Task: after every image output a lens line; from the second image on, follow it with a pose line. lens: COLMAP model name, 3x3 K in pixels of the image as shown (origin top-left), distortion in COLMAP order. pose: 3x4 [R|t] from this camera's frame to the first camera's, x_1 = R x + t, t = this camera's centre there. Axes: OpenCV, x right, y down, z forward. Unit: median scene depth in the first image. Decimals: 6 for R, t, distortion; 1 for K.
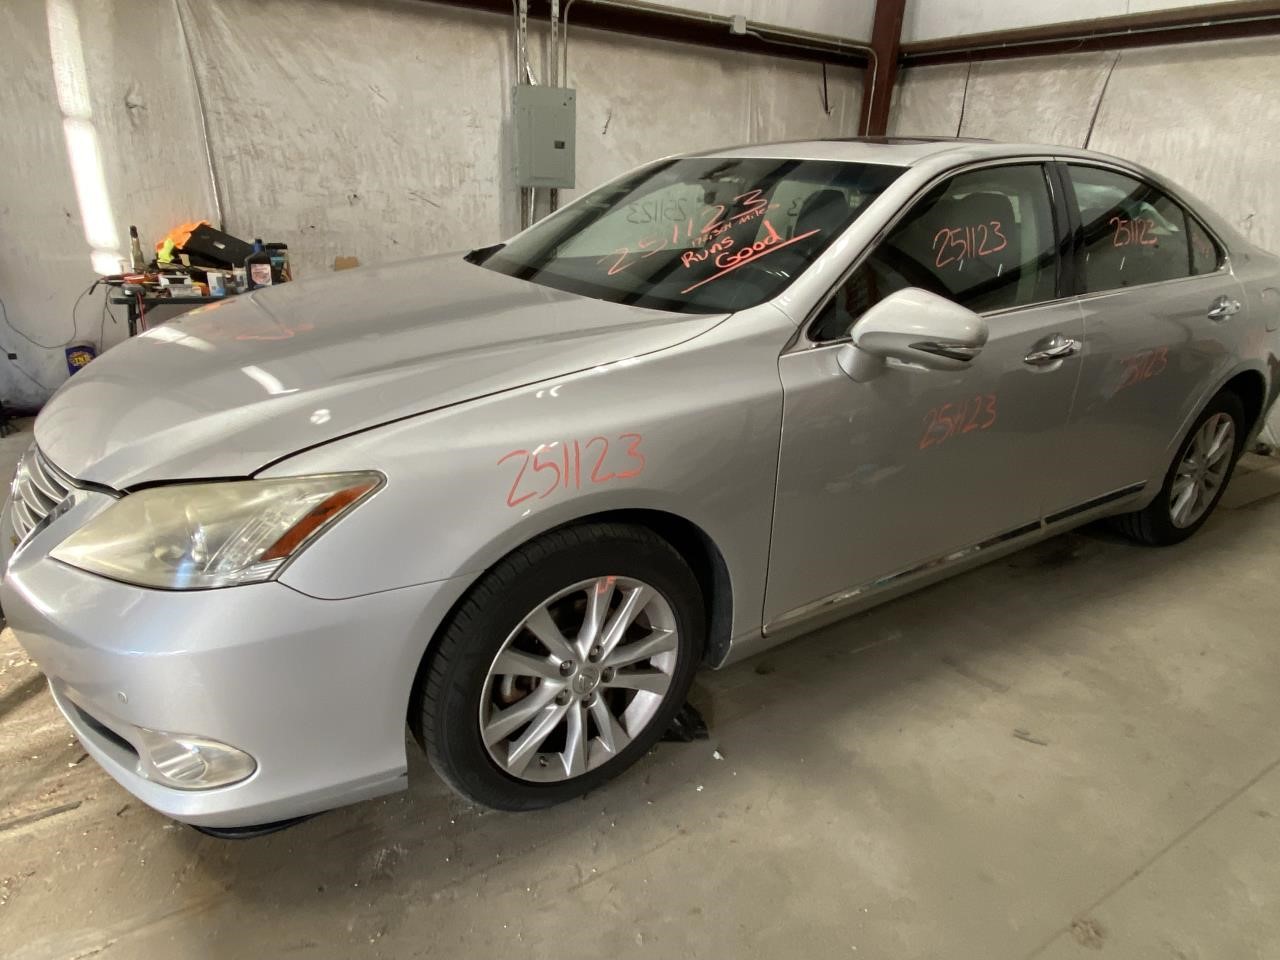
lens RADIAL K [[753.0, 0, 637.5], [0, 753.0, 483.0], [0, 0, 1]] dist [0.007462, -0.024217]
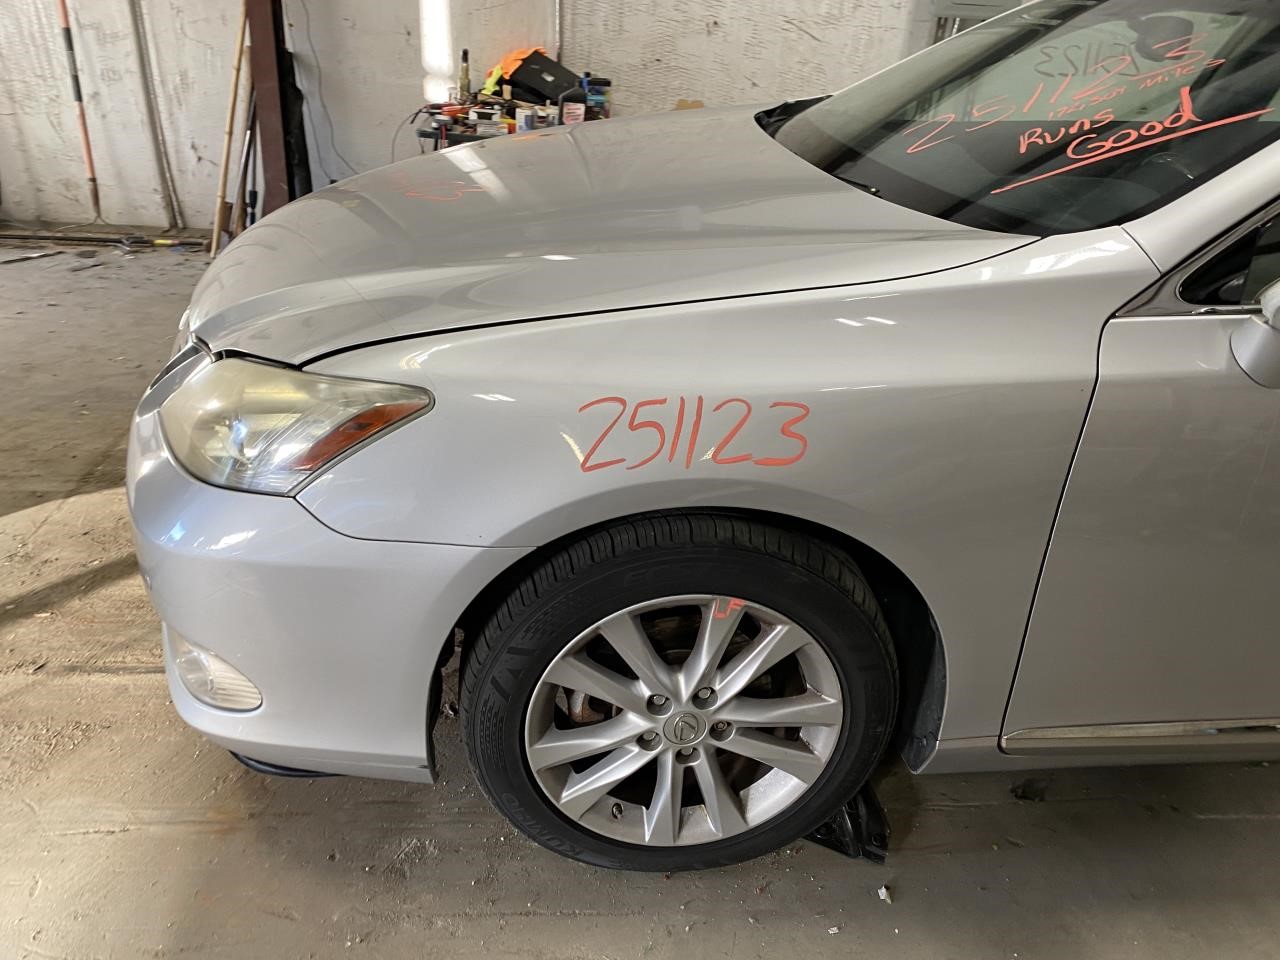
lens RADIAL K [[952.0, 0, 635.1], [0, 952.0, 459.2], [0, 0, 1]] dist [-0.005385, -0.003224]
pose [[0.878754, 0.221654, -0.422684, 0.086422], [-0.194434, 0.975052, 0.107090, -0.029424], [0.435876, -0.011921, 0.899928, 0.070394]]
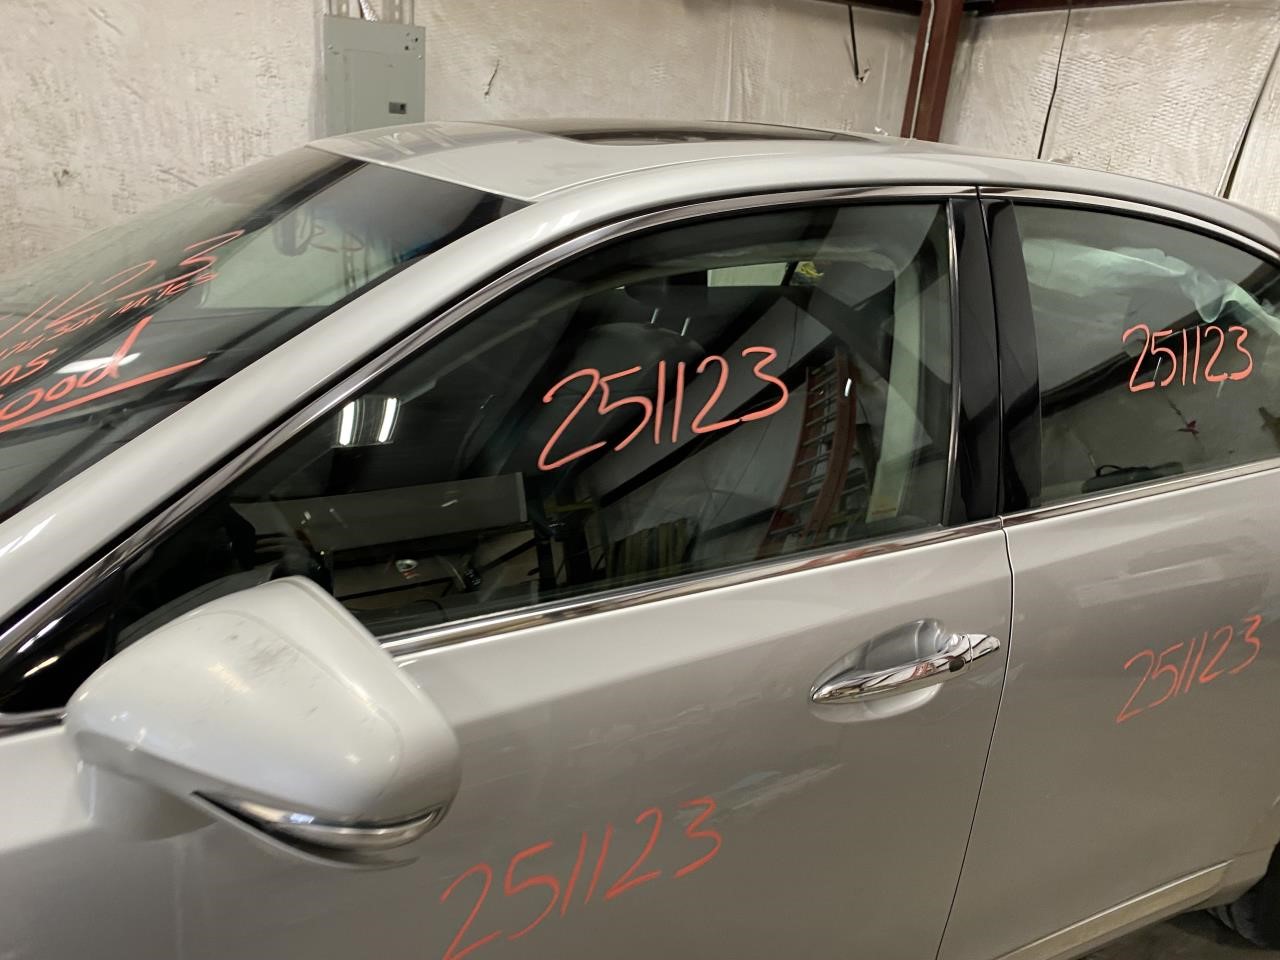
lens RADIAL K [[952.0, 0, 641.8], [0, 952.0, 473.3], [0, 0, 1]] dist [-0.005385, -0.003224]
pose [[0.994096, 0.072978, -0.080297, 0.245674], [-0.077336, 0.995618, -0.052576, -0.133208], [0.076108, 0.058475, 0.995383, 0.266100]]
